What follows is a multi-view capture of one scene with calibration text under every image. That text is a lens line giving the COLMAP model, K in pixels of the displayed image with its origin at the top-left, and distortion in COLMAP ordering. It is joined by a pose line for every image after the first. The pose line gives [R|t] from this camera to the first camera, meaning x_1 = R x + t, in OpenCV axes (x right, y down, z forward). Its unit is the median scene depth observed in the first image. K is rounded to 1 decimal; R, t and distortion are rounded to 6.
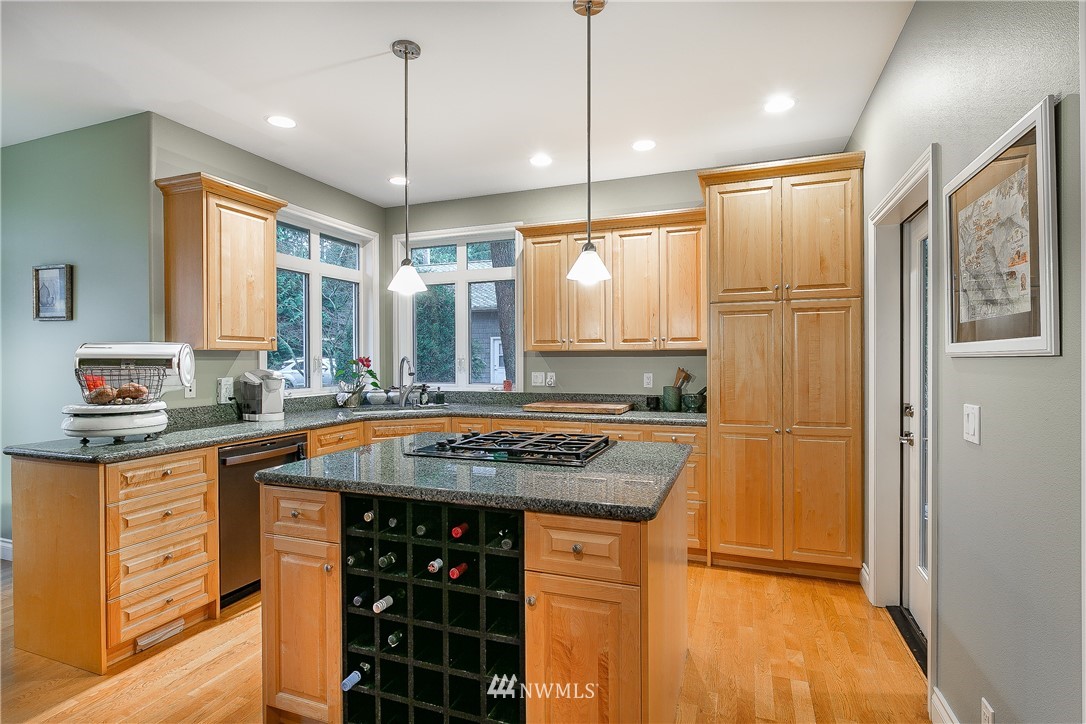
lens RADIAL K [[537.4, 0, 541.1], [0, 537.4, 362.6], [0, 0, 1]] dist [-0.008789, 0.003350]
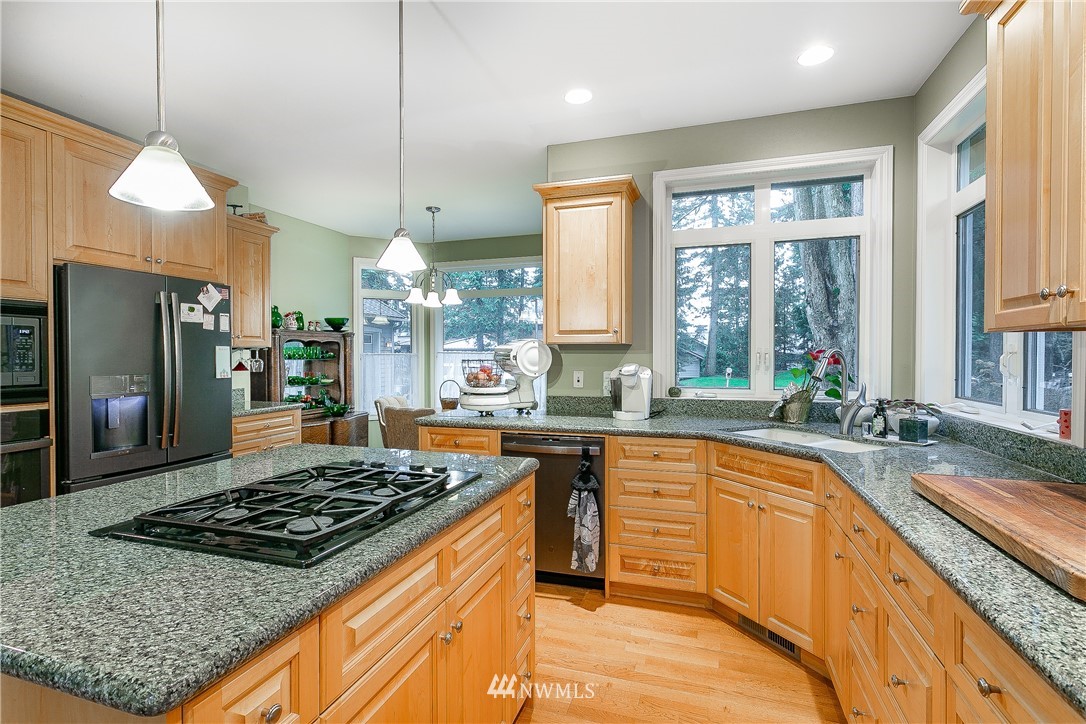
lens RADIAL K [[512.6, 0, 540.2], [0, 512.6, 361.3], [0, 0, 1]] dist [-0.001008, 0.002384]
pose [[0.042176, 0.017891, -0.998950, 0.388443], [-0.005590, 0.999828, 0.017671, -0.006865], [0.999095, 0.004839, 0.042269, 0.857010]]
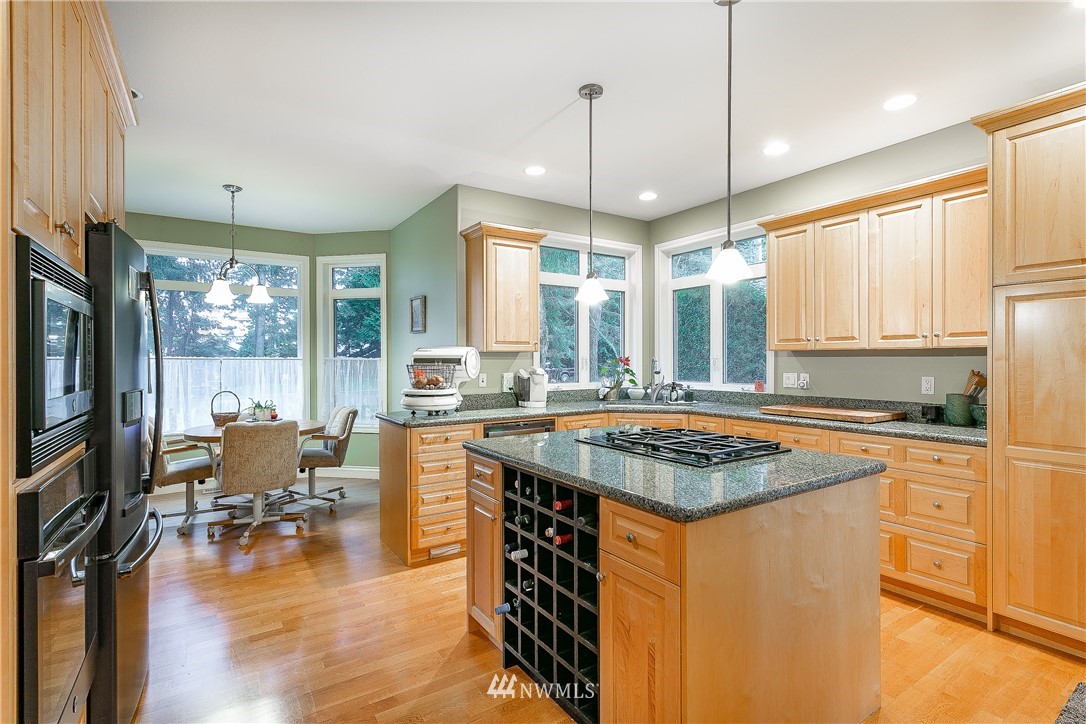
lens RADIAL K [[512.6, 0, 541.8], [0, 512.6, 362.3], [0, 0, 1]] dist [-0.001008, 0.002384]
pose [[0.807467, 0.006027, -0.589882, 0.232309], [-0.005179, 0.999982, 0.003128, -0.001746], [0.589890, 0.000529, 0.807484, 0.031761]]
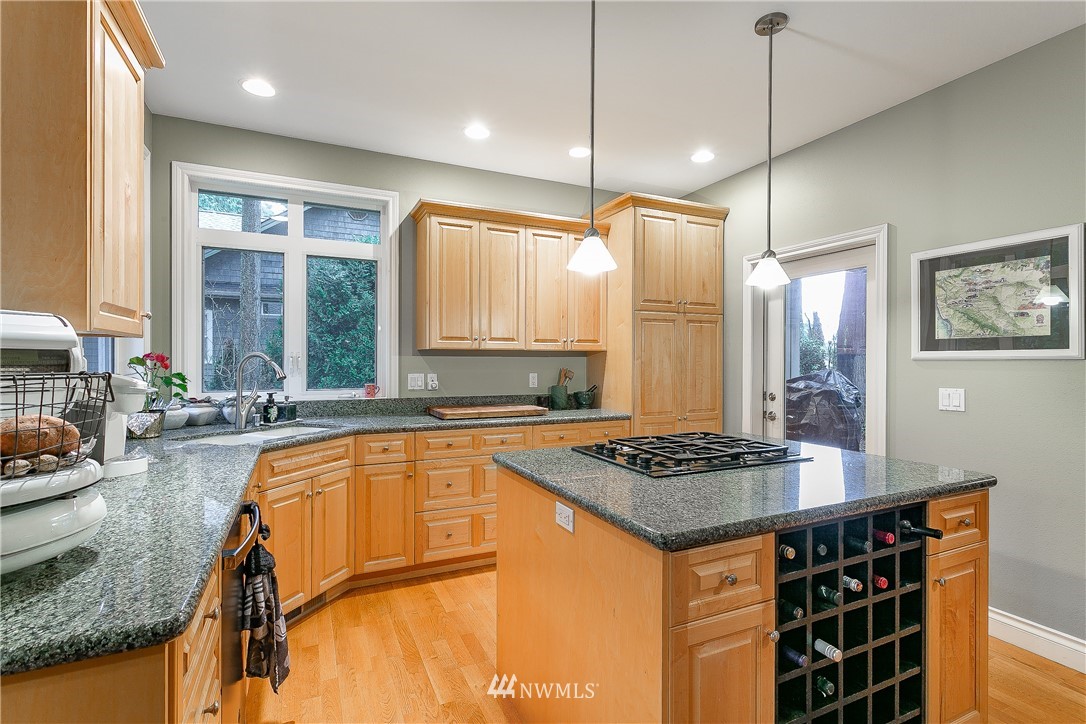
lens RADIAL K [[512.6, 0, 543.6], [0, 512.6, 363.6], [0, 0, 1]] dist [-0.001008, 0.002384]
pose [[0.698037, 0.001720, 0.716060, -0.604392], [-0.001854, 0.999998, -0.000594, 0.002489], [-0.716060, -0.000913, 0.698039, 0.389918]]
